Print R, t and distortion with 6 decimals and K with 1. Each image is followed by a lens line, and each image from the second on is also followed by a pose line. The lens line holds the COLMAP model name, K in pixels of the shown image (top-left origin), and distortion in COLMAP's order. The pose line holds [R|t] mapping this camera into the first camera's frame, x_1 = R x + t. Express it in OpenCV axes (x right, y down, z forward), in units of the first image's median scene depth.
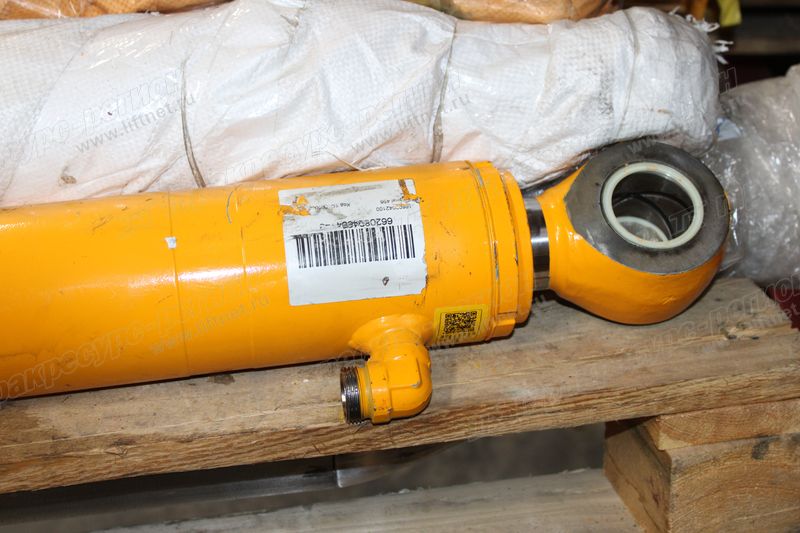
lens RADIAL K [[1276.5, 0, 400.0], [0, 1276.5, 266.5], [0, 0, 1]] dist [0.003407, 0.020032]
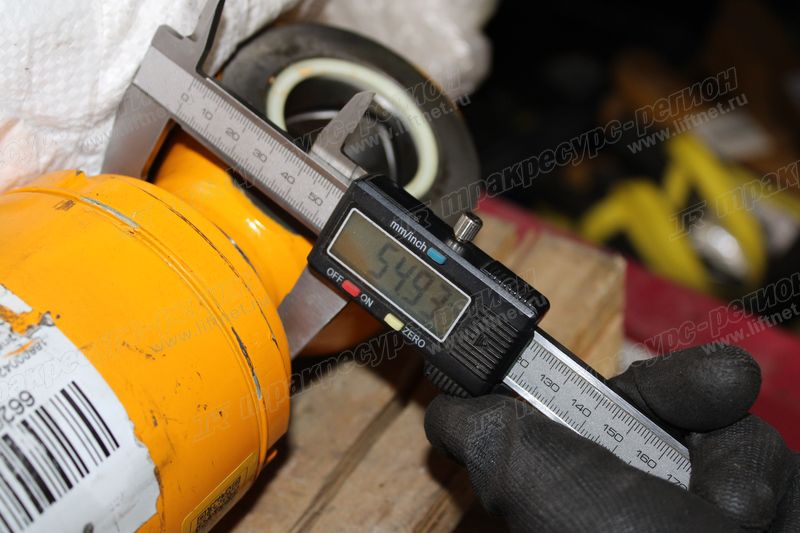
lens RADIAL K [[1276.5, 0, 400.0], [0, 1276.5, 266.5], [0, 0, 1]] dist [0.003407, 0.020032]
pose [[0.668882, -0.423587, 0.610877, -0.154236], [0.354881, 0.904035, 0.238286, -0.124824], [-0.653189, 0.057403, 0.755015, 0.605312]]
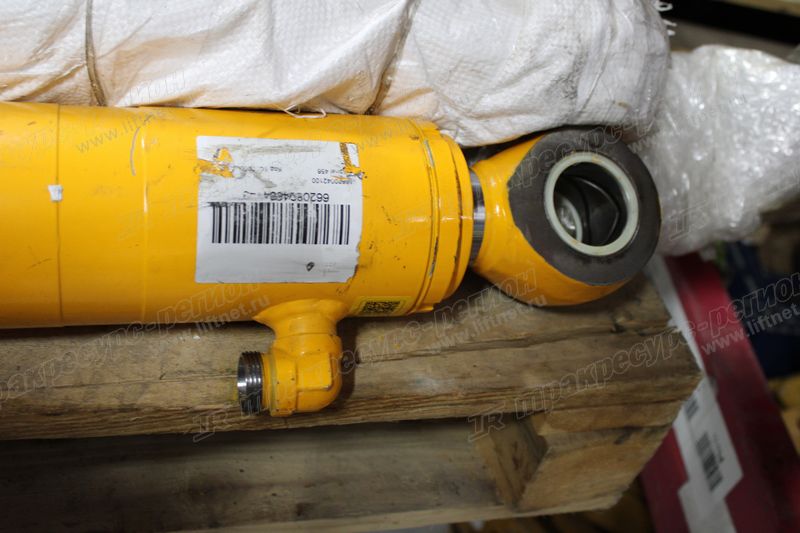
lens RADIAL K [[867.4, 0, 400.0], [0, 867.4, 266.5], [0, 0, 1]] dist [-0.076139, 0.000777]
pose [[0.963660, 0.135194, 0.230397, -0.085367], [-0.192475, 0.949471, 0.247908, -0.141626], [-0.185240, -0.283245, 0.940988, 0.427374]]
